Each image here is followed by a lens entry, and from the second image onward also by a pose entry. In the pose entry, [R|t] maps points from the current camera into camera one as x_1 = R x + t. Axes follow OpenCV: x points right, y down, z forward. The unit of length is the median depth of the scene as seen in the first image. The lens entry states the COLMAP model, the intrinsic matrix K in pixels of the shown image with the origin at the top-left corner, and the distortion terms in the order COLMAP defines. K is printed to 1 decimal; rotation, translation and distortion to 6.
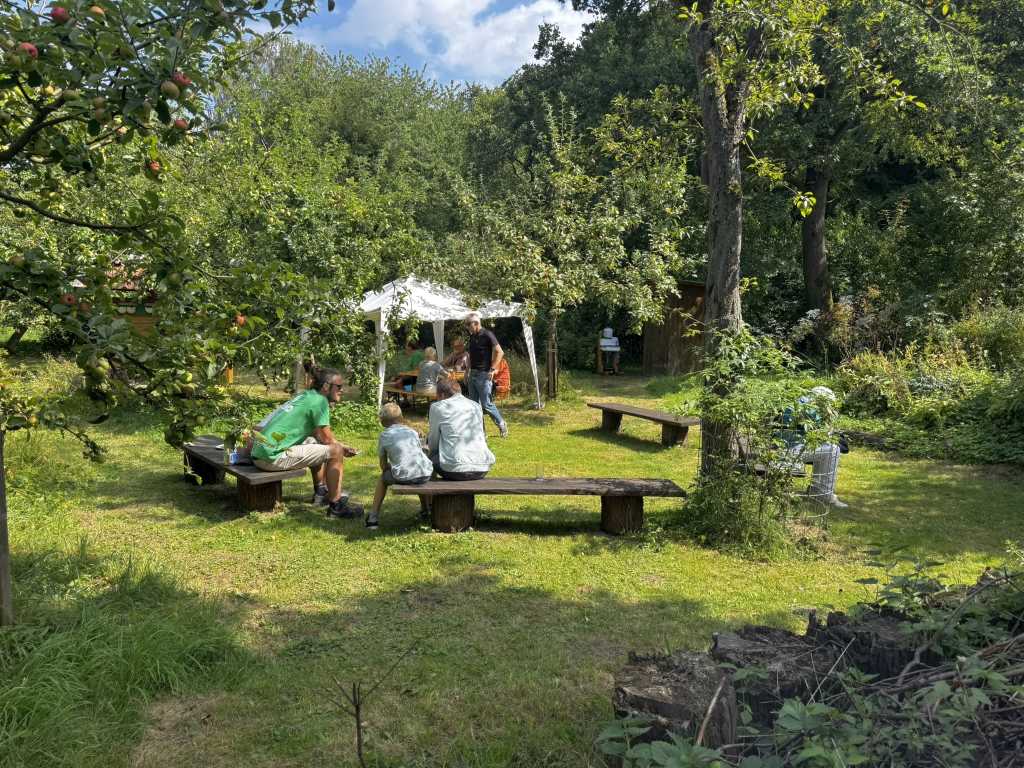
lens RADIAL K [[715.3, 0, 511.7], [0, 715.3, 383.0], [0, 0, 1]] dist [0.025299, -0.011419]
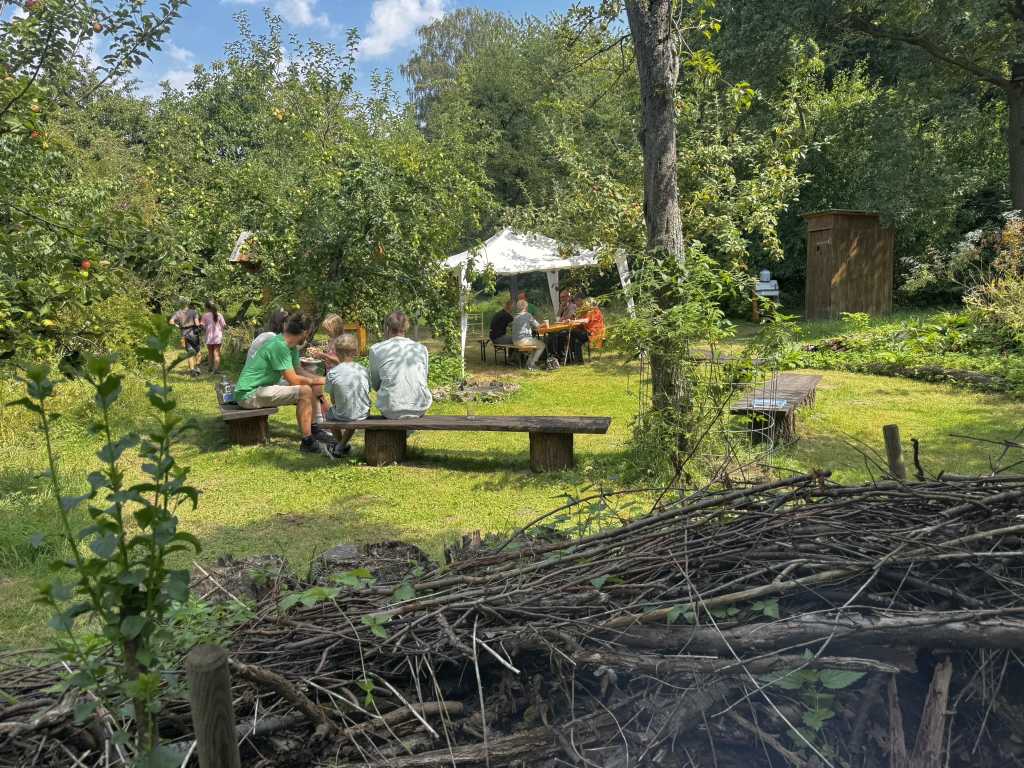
lens RADIAL K [[715.3, 0, 510.7], [0, 715.3, 387.0], [0, 0, 1]] dist [0.025299, -0.011419]
pose [[0.951343, -0.012574, -0.307879, 0.199108], [0.030694, 0.998065, 0.054083, 0.020547], [0.306603, -0.060902, 0.949887, 0.038063]]
